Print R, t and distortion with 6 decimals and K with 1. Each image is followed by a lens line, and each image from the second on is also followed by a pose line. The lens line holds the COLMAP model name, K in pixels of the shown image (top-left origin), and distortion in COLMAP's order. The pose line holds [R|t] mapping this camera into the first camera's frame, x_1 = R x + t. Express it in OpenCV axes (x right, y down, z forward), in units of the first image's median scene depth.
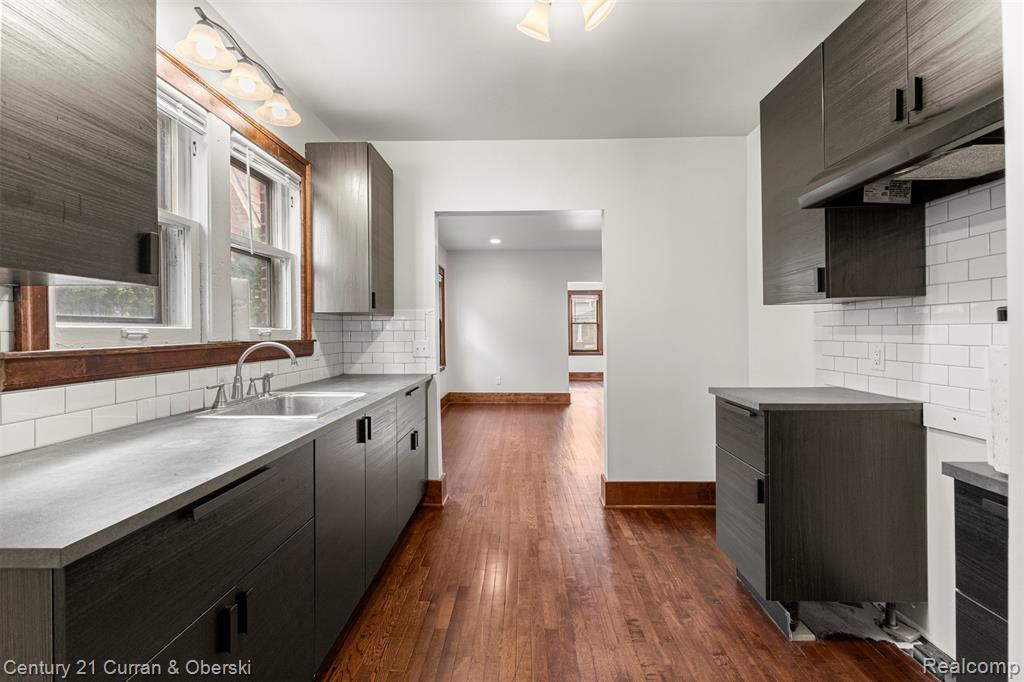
lens RADIAL K [[446.9, 0, 509.0], [0, 446.9, 333.8], [0, 0, 1]] dist [0.020845, -0.002413]
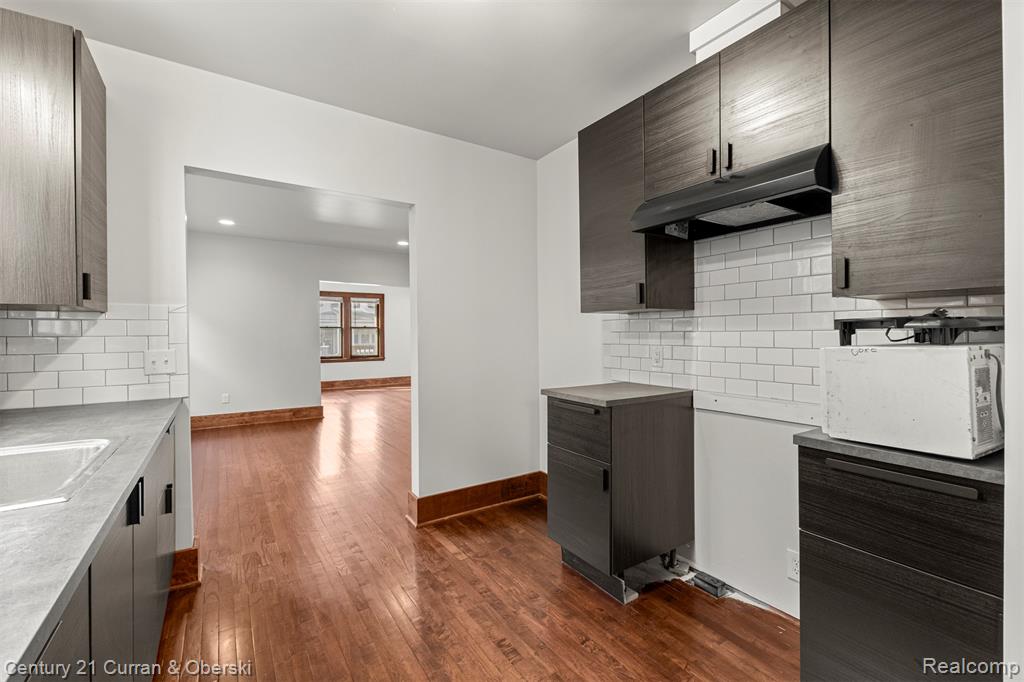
lens RADIAL K [[446.9, 0, 513.1], [0, 446.9, 336.3], [0, 0, 1]] dist [0.020845, -0.002413]
pose [[0.819154, -0.000428, 0.573573, -0.230745], [0.003211, 0.999987, -0.003839, -0.002120], [-0.573564, 0.004987, 0.819146, 0.190165]]
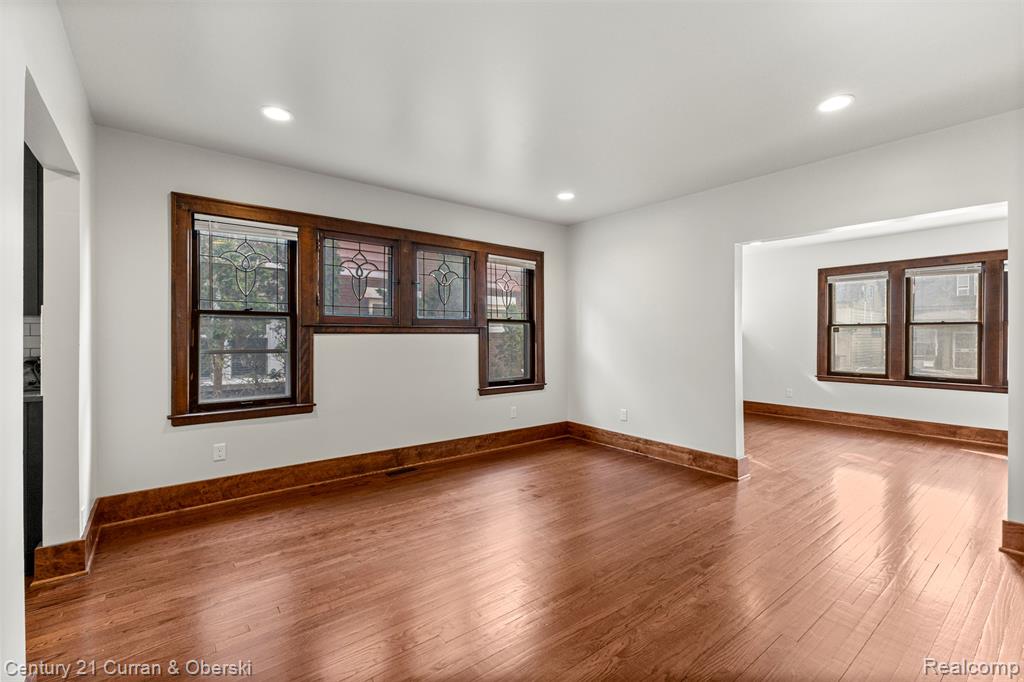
lens RADIAL K [[446.9, 0, 512.1], [0, 446.9, 339.0], [0, 0, 1]] dist [0.020845, -0.002413]
pose [[0.638402, 0.017556, -0.769503, 1.301451], [-0.014349, 0.999838, 0.010906, -0.024678], [0.769569, 0.004079, 0.638550, 1.692273]]
